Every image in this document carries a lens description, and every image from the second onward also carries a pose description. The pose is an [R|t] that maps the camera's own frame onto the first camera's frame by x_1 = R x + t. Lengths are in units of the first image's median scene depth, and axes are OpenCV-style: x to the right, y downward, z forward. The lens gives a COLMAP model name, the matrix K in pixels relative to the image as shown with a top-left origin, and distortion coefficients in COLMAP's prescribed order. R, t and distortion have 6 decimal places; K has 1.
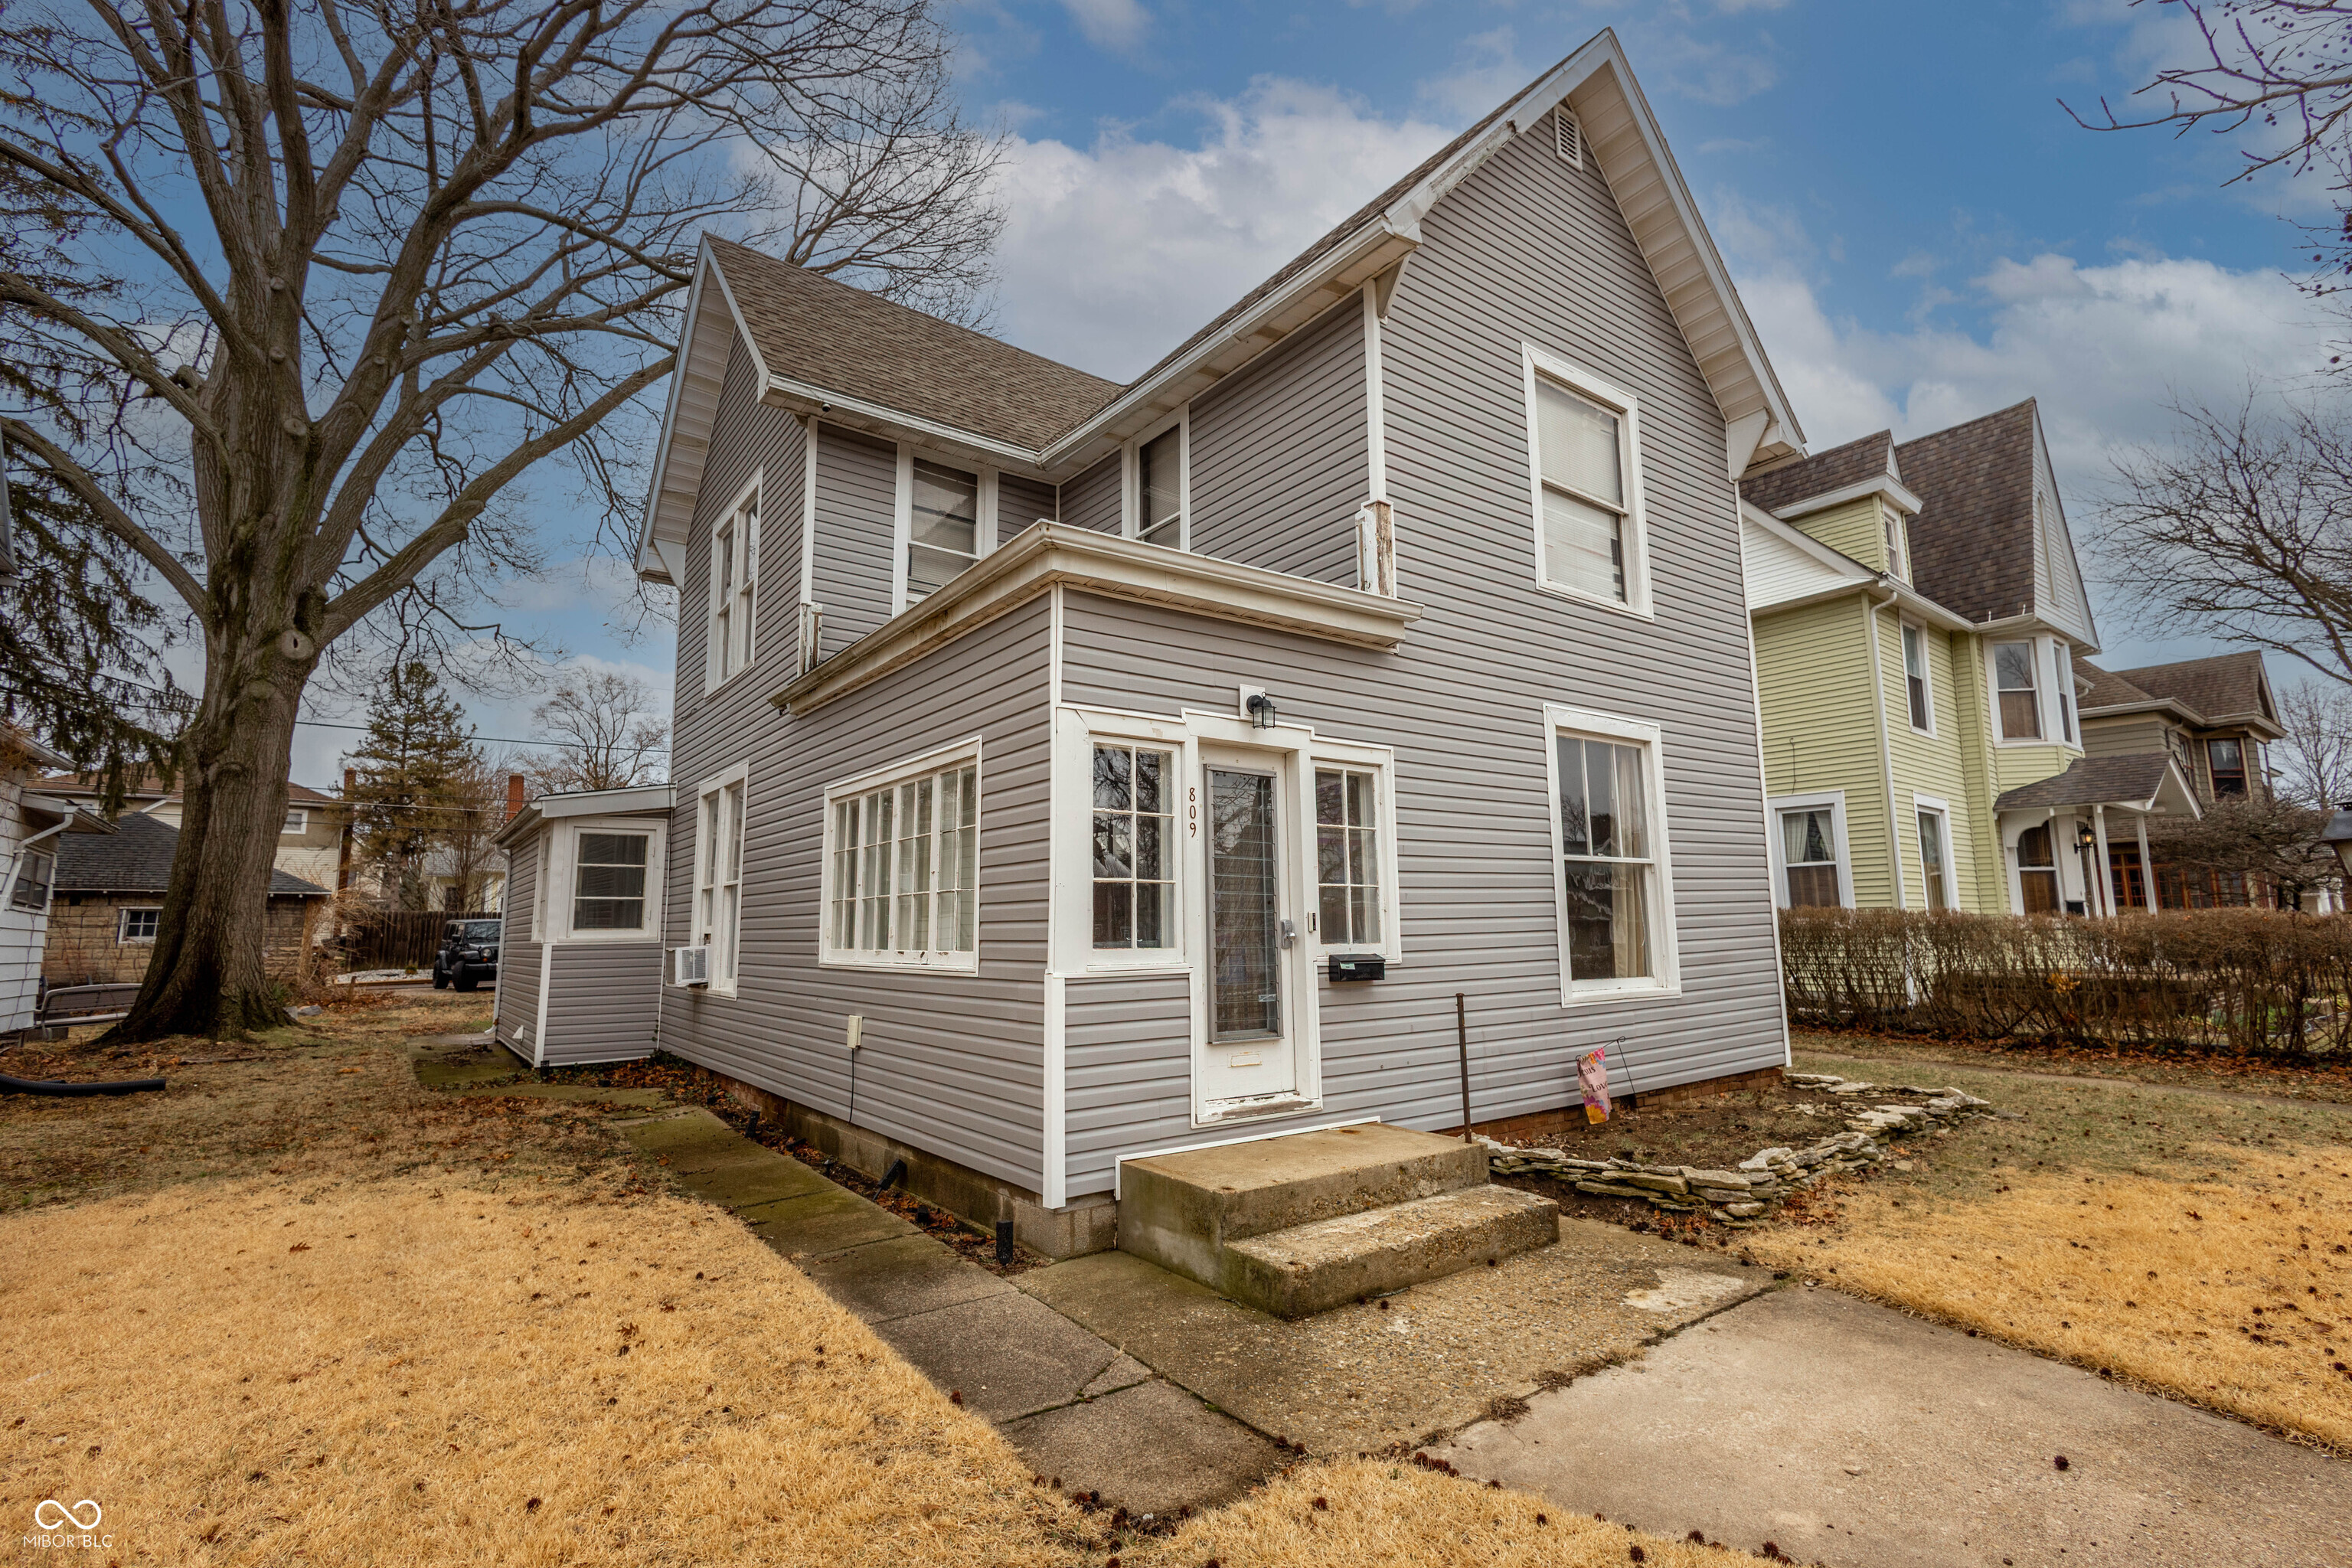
lens RADIAL K [[1078.3, 0, 1181.5], [0, 1078.3, 780.4], [0, 0, 1]] dist [0.015142, -0.004792]
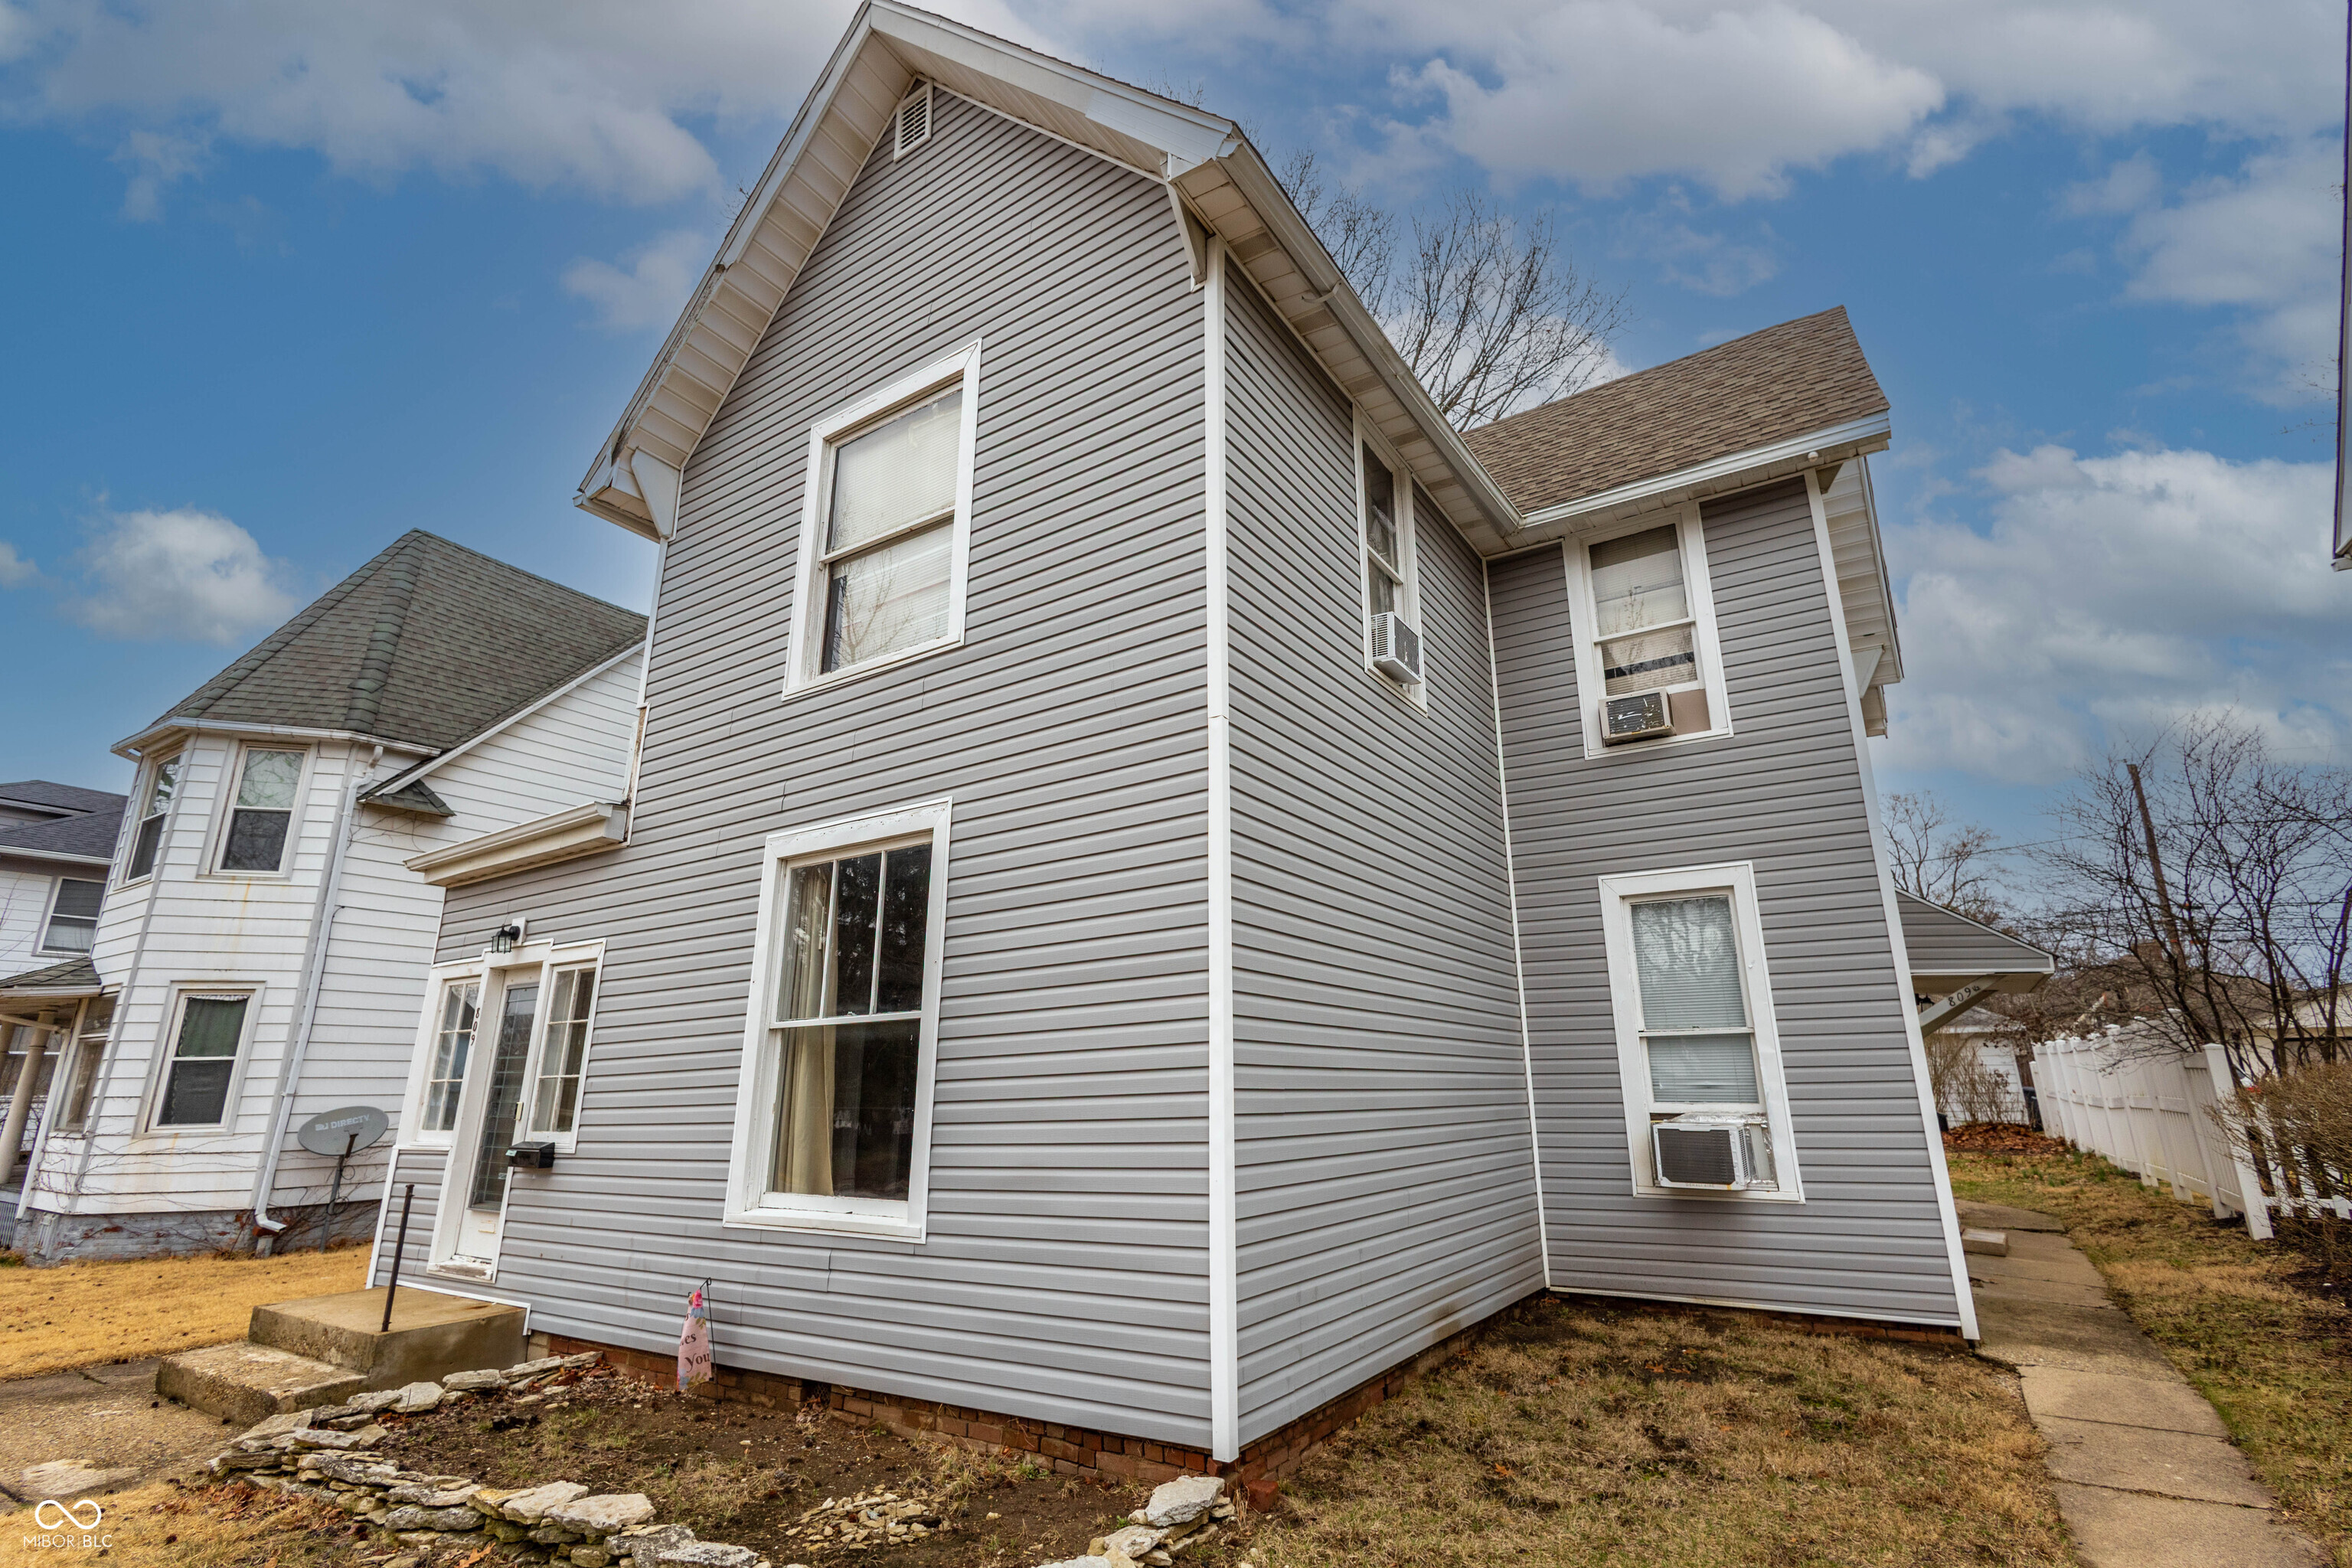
lens RADIAL K [[1078.3, 0, 1181.5], [0, 1078.3, 780.4], [0, 0, 1]] dist [0.015142, -0.004792]
pose [[0.344843, -0.251395, -0.904369, 1.163493], [0.138273, 0.966562, -0.215959, 0.105558], [0.928420, -0.050578, 0.368074, 0.961122]]
